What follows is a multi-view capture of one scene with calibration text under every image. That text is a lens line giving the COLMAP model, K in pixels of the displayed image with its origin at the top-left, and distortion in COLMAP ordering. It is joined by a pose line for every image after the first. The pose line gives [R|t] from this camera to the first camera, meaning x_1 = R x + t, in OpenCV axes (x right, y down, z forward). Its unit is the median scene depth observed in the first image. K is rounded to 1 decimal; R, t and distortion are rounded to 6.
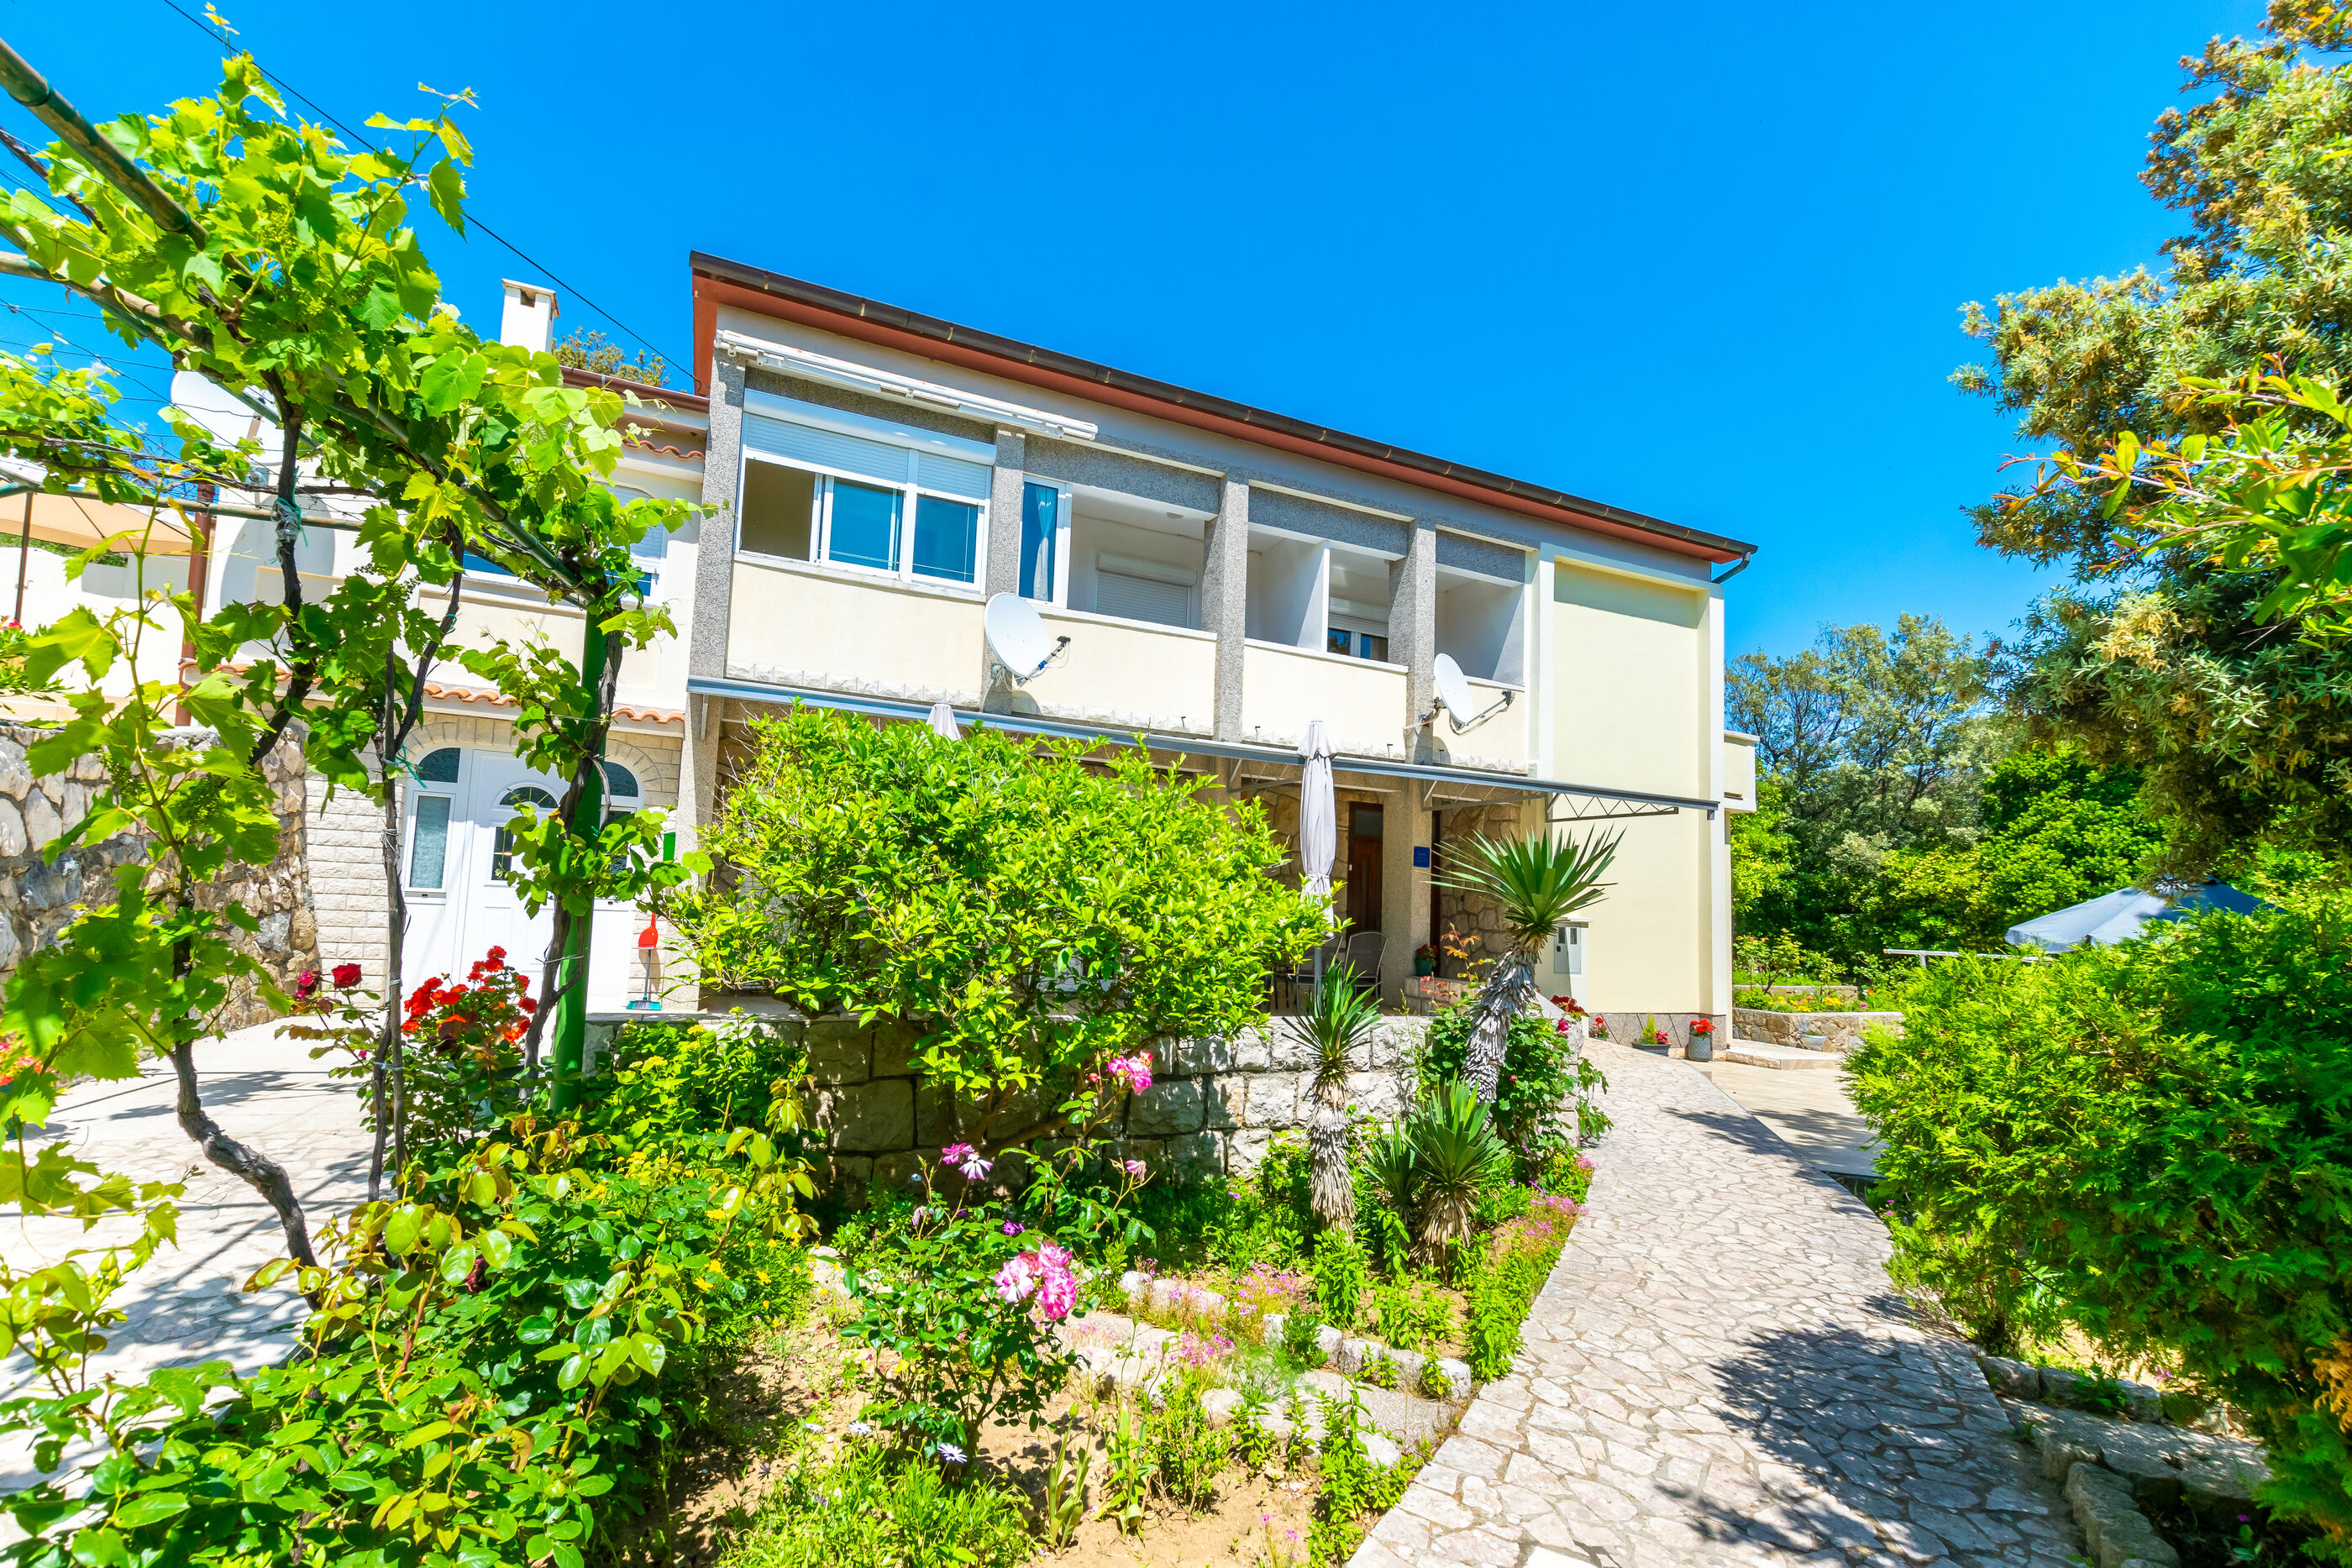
lens RADIAL K [[1033.8, 0, 1100.8], [0, 1033.8, 827.8], [0, 0, 1]] dist [0.001144, -0.000298]
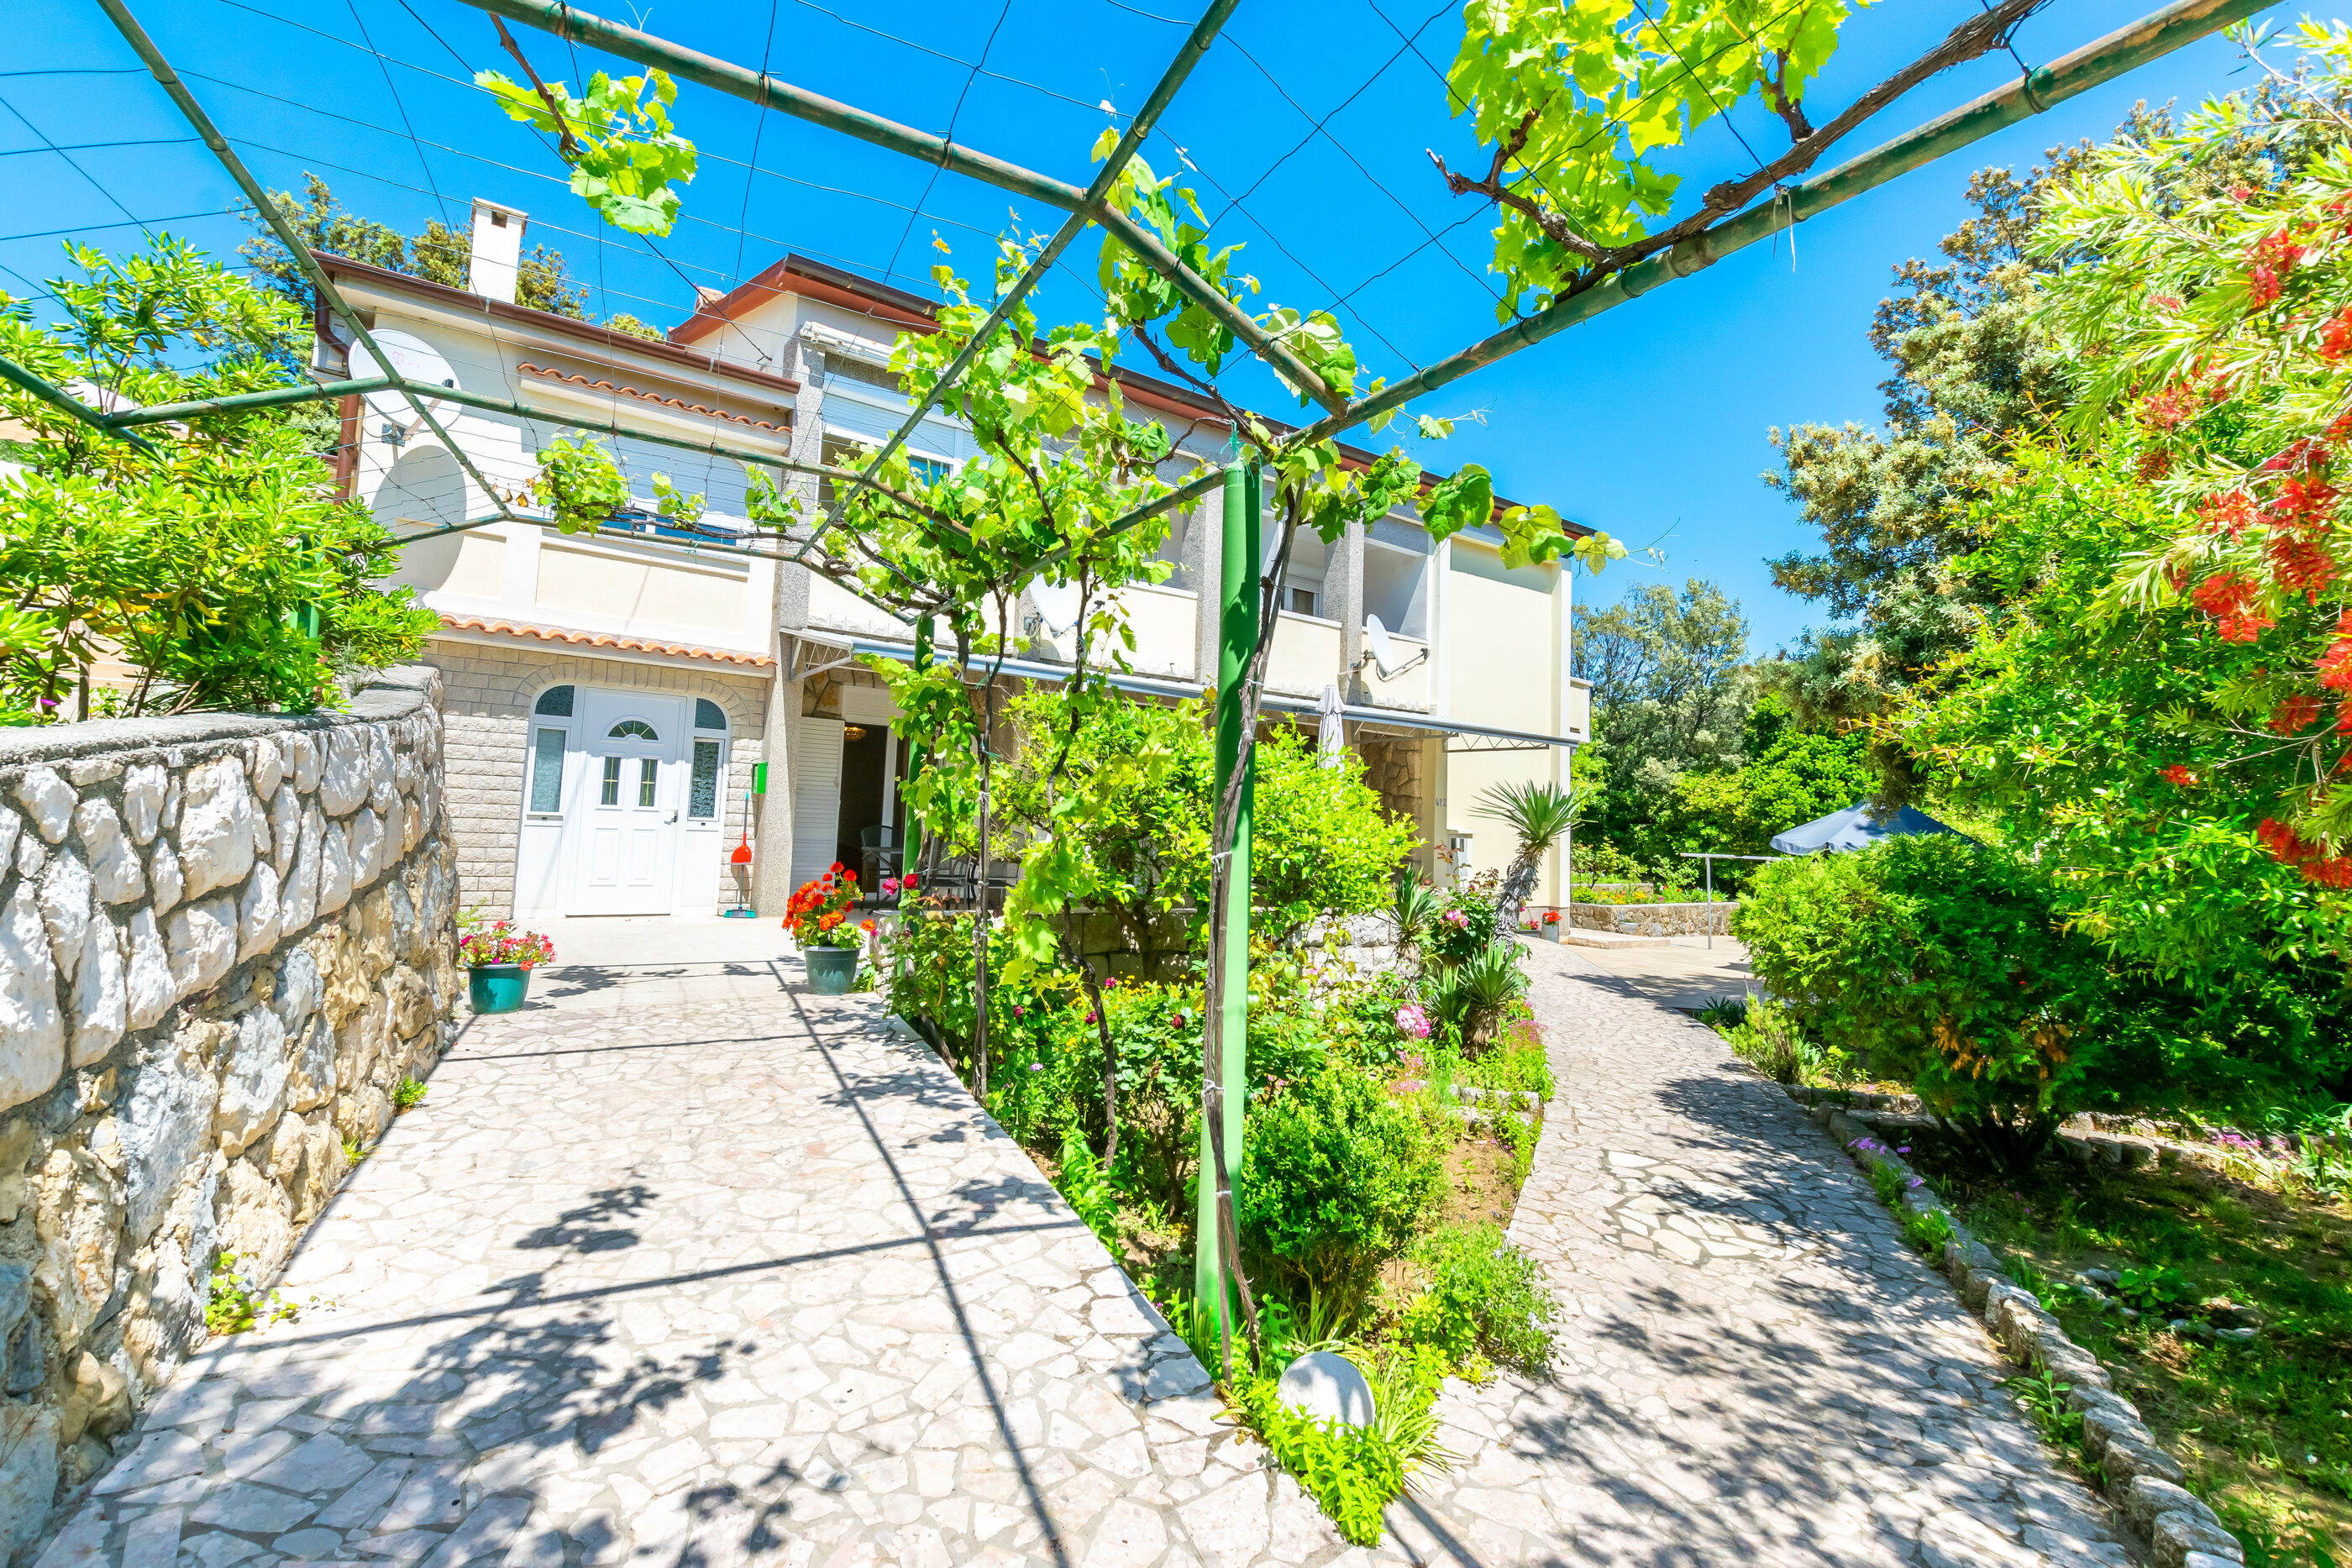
lens RADIAL K [[1055.7, 0, 1136.9], [0, 1055.7, 751.6], [0, 0, 1]] dist [0.000641, -0.000758]
pose [[0.980858, 0.008512, 0.194540, -0.163047], [-0.011395, 0.999841, 0.013707, -0.018895], [-0.194393, -0.015661, 0.980799, -0.151247]]
